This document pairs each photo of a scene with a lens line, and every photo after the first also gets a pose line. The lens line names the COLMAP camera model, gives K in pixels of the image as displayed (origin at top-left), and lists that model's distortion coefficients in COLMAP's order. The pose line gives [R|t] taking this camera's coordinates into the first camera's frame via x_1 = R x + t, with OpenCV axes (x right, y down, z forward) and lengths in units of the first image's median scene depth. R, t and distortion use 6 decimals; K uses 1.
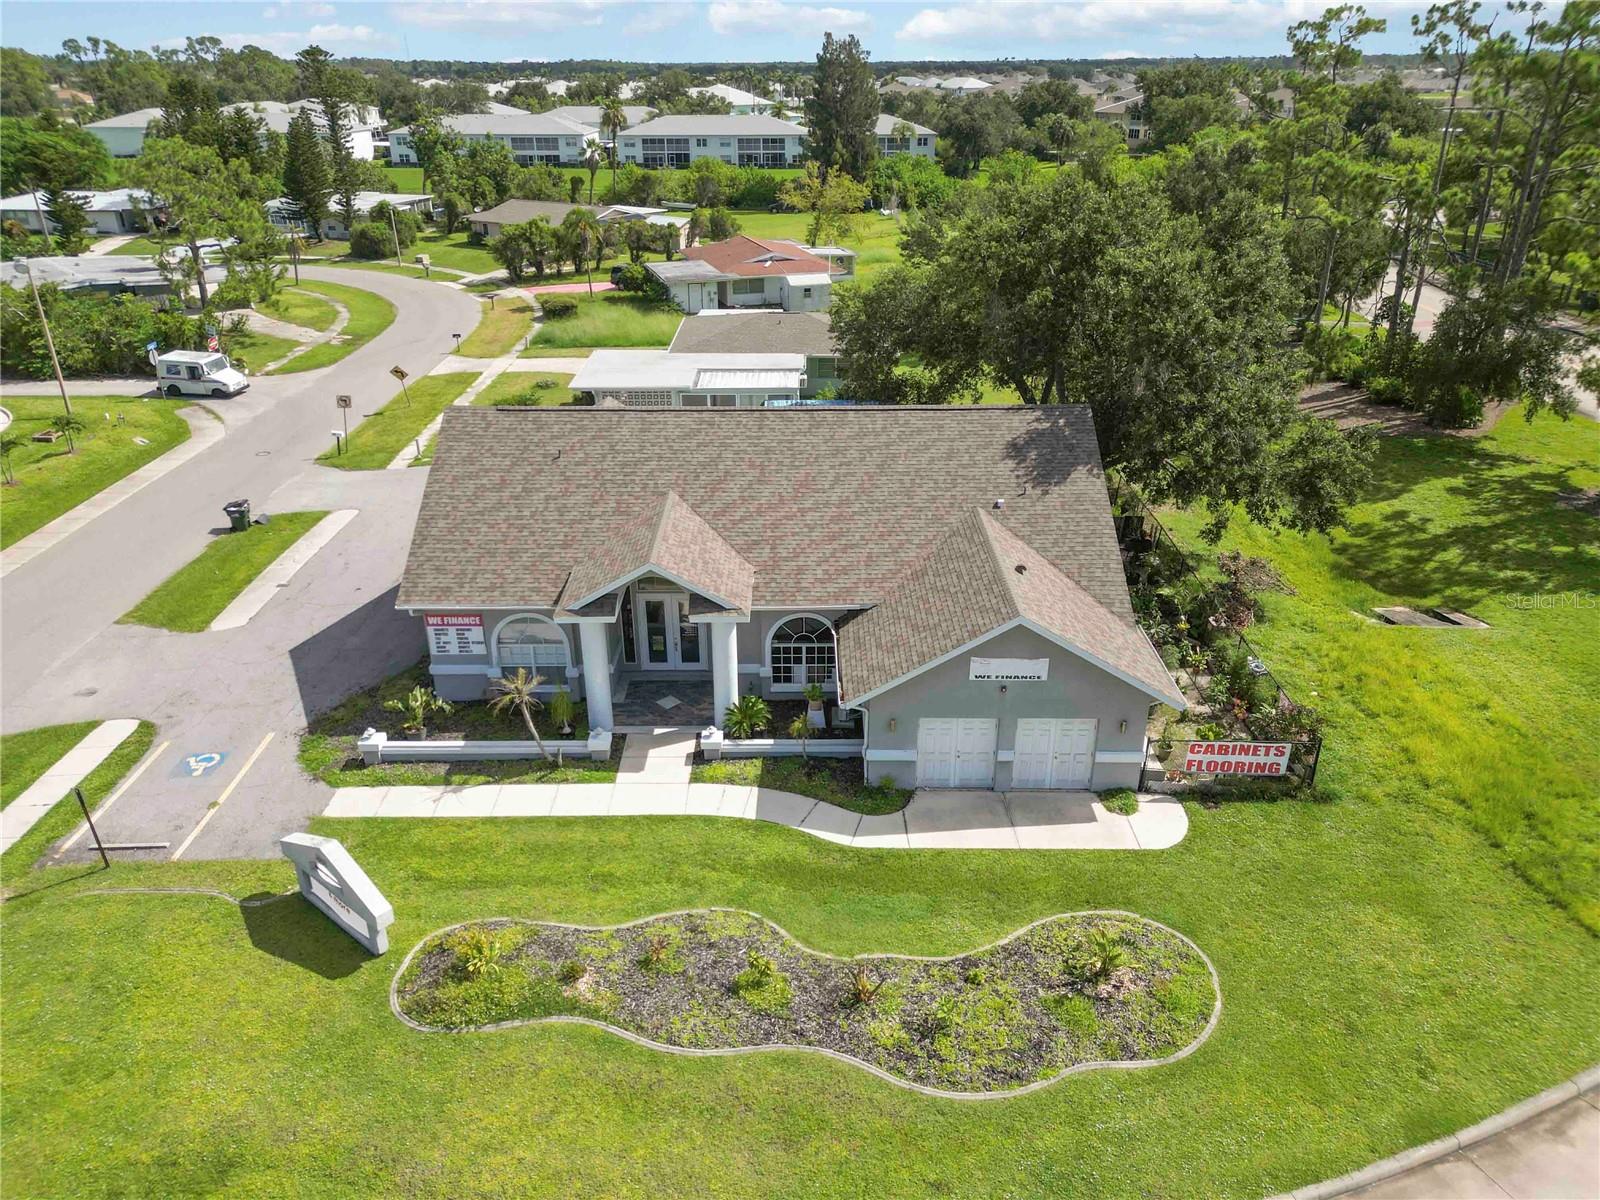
lens RADIAL K [[1119.5, 0, 795.8], [0, 1119.5, 596.3], [0, 0, 1]] dist [0.062441, -0.056136]
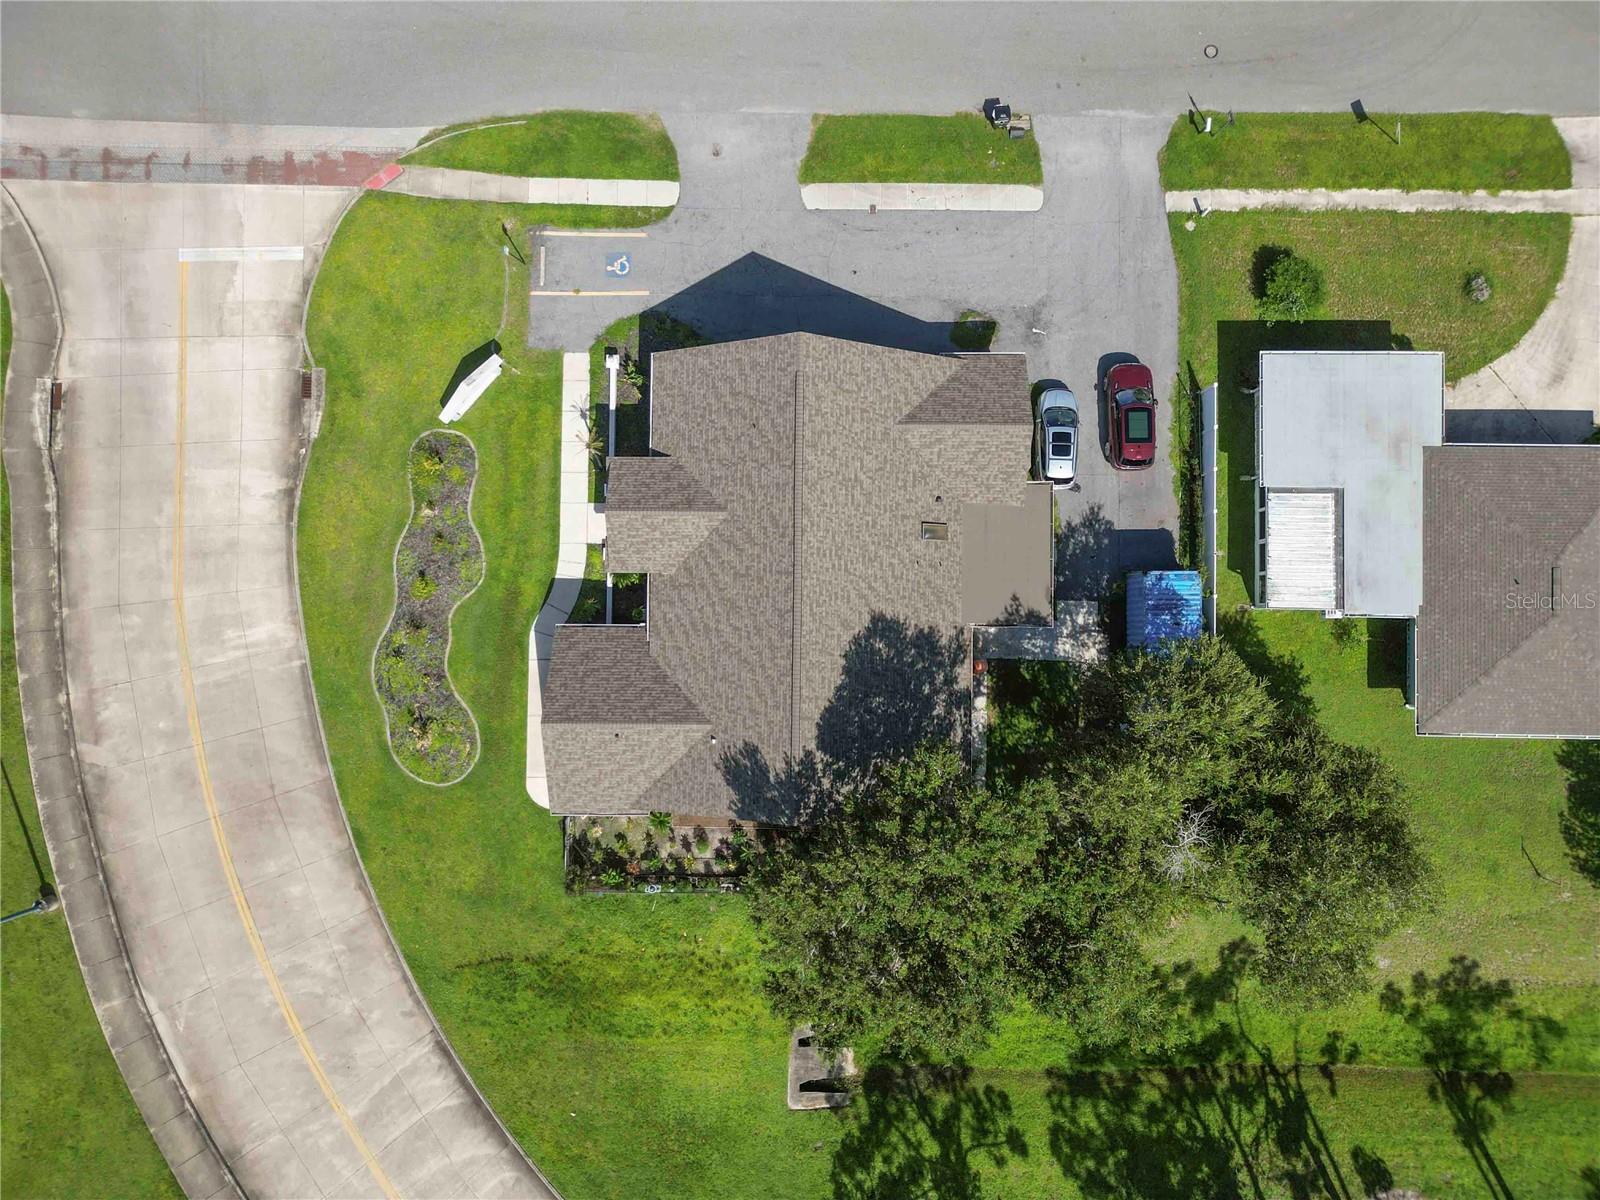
lens RADIAL K [[1119.5, 0, 795.8], [0, 1119.5, 596.3], [0, 0, 1]] dist [0.062441, -0.056136]
pose [[-0.005978, 0.999473, -0.031894, 0.043029], [-0.418972, 0.026457, 0.907613, -1.521684], [0.907979, 0.018788, 0.418594, 0.518424]]
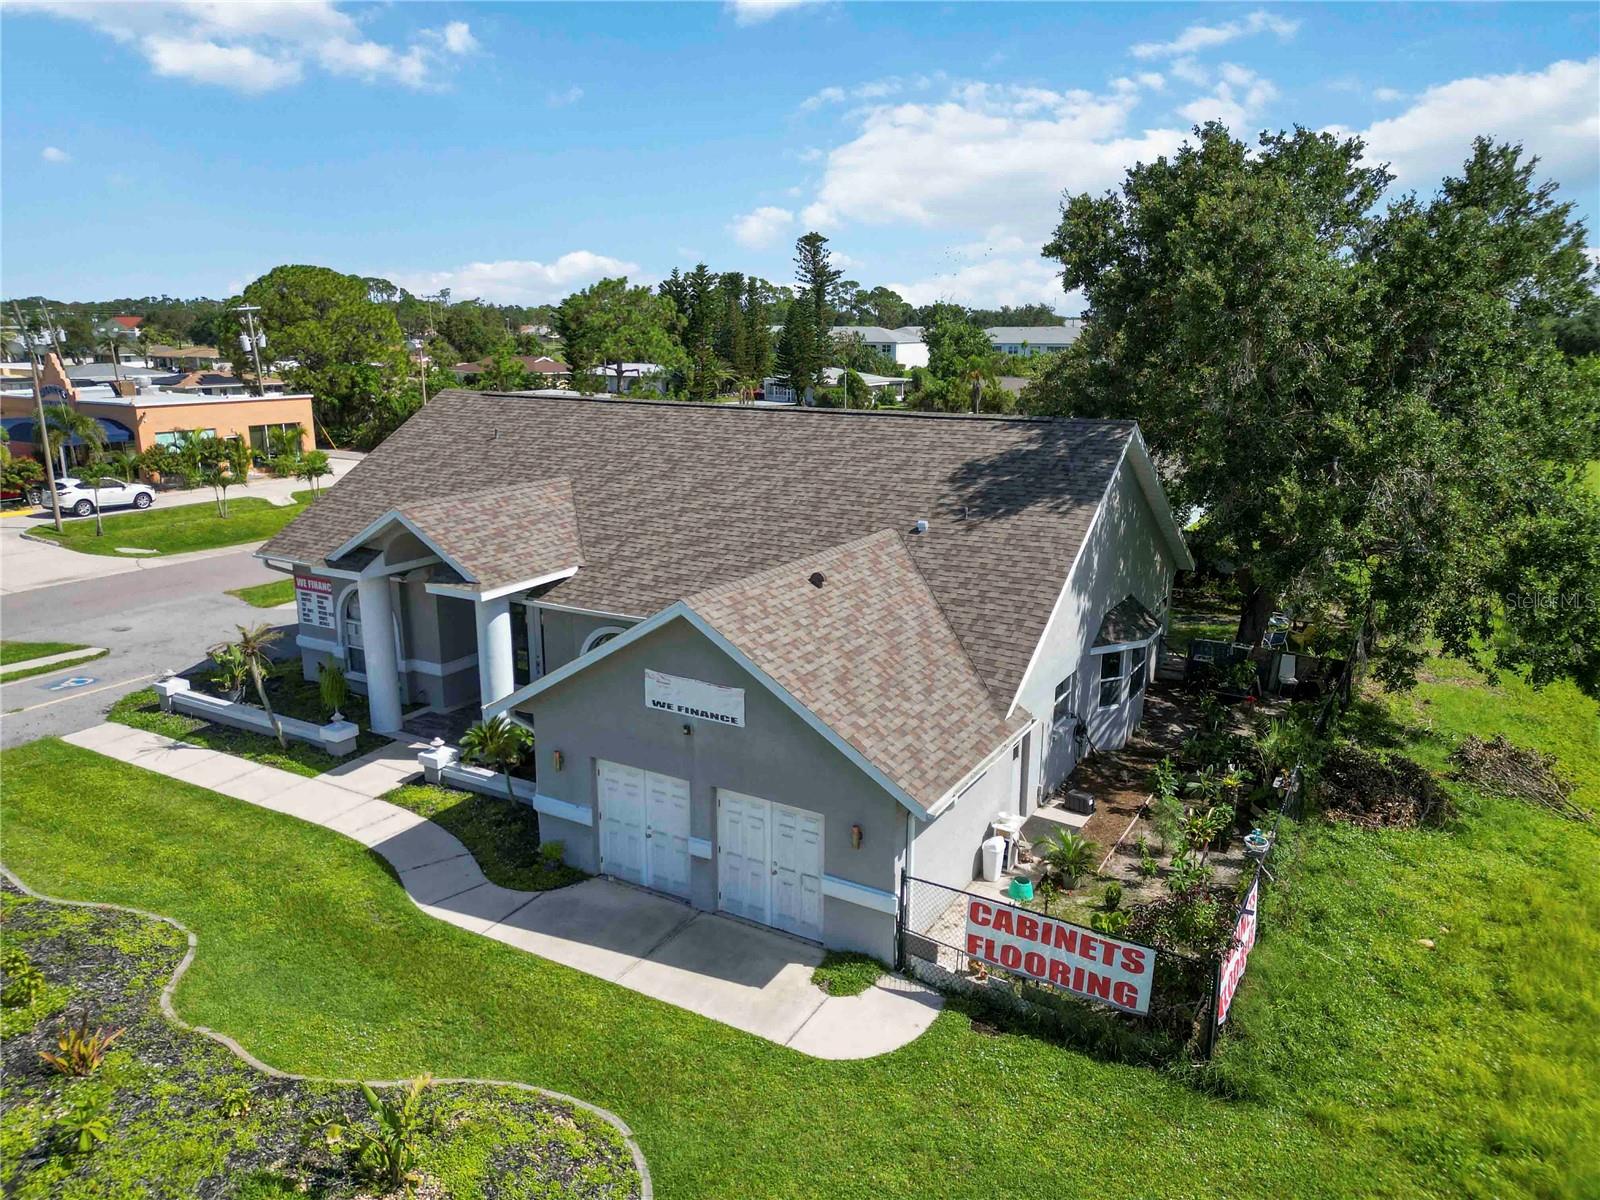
lens RADIAL K [[1119.5, 0, 795.8], [0, 1119.5, 596.3], [0, 0, 1]] dist [0.062441, -0.056136]
pose [[0.866344, 0.126084, -0.483272, 0.475935], [-0.220473, 0.964775, -0.143528, 0.077115], [0.448152, 0.230893, 0.863625, 0.408534]]
